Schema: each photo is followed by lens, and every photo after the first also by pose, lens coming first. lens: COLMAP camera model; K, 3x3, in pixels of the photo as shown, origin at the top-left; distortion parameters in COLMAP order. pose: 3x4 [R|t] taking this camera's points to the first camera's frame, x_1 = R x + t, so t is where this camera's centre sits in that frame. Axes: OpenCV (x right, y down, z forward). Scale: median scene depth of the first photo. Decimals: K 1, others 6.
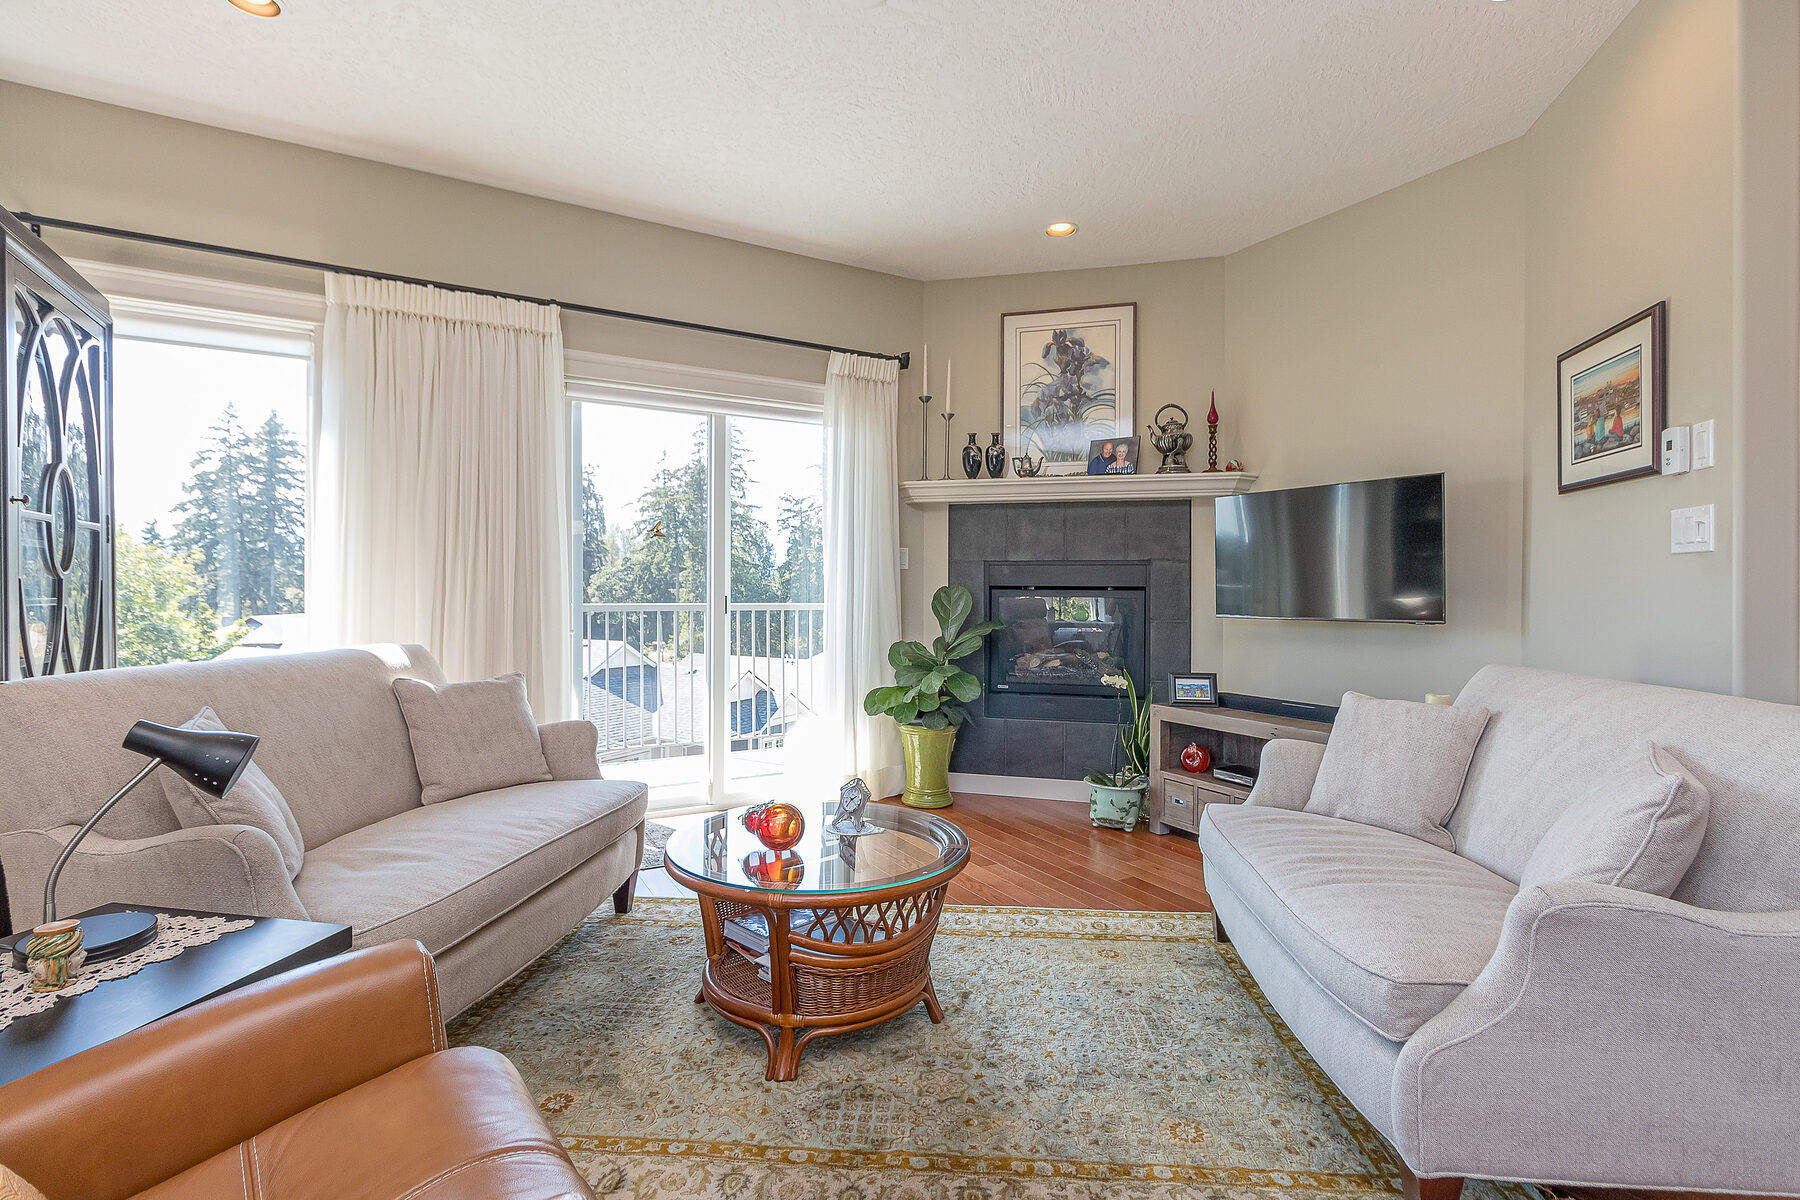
lens RADIAL K [[853.7, 0, 893.9], [0, 853.7, 583.2], [0, 0, 1]] dist [-0.015380, 0.000003]
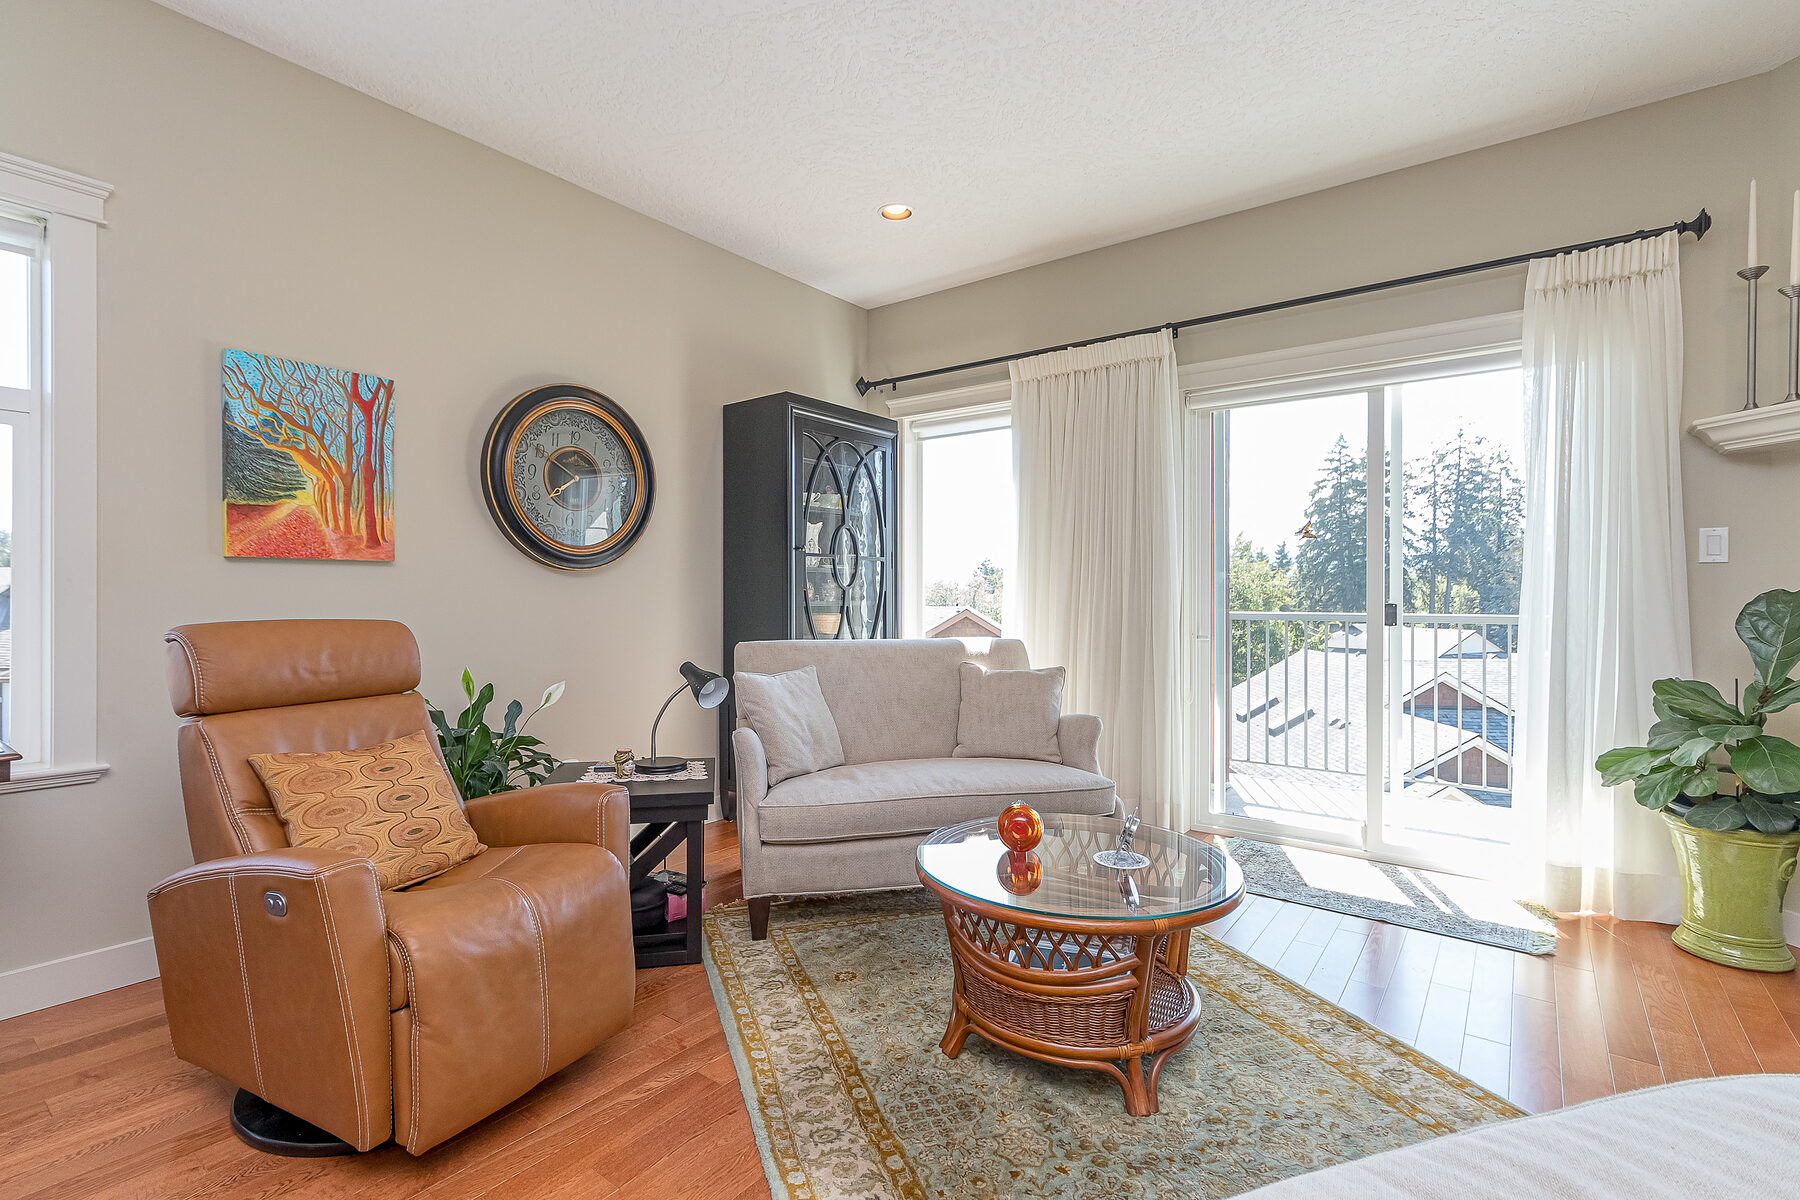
lens RADIAL K [[836.1, 0, 895.4], [0, 836.1, 594.9], [0, 0, 1]] dist [0.001274, -0.000125]
pose [[0.384576, -0.006051, -0.923073, 0.361408], [0.007112, 0.999968, -0.003592, 0.005548], [0.923066, -0.005184, 0.384607, 0.236912]]
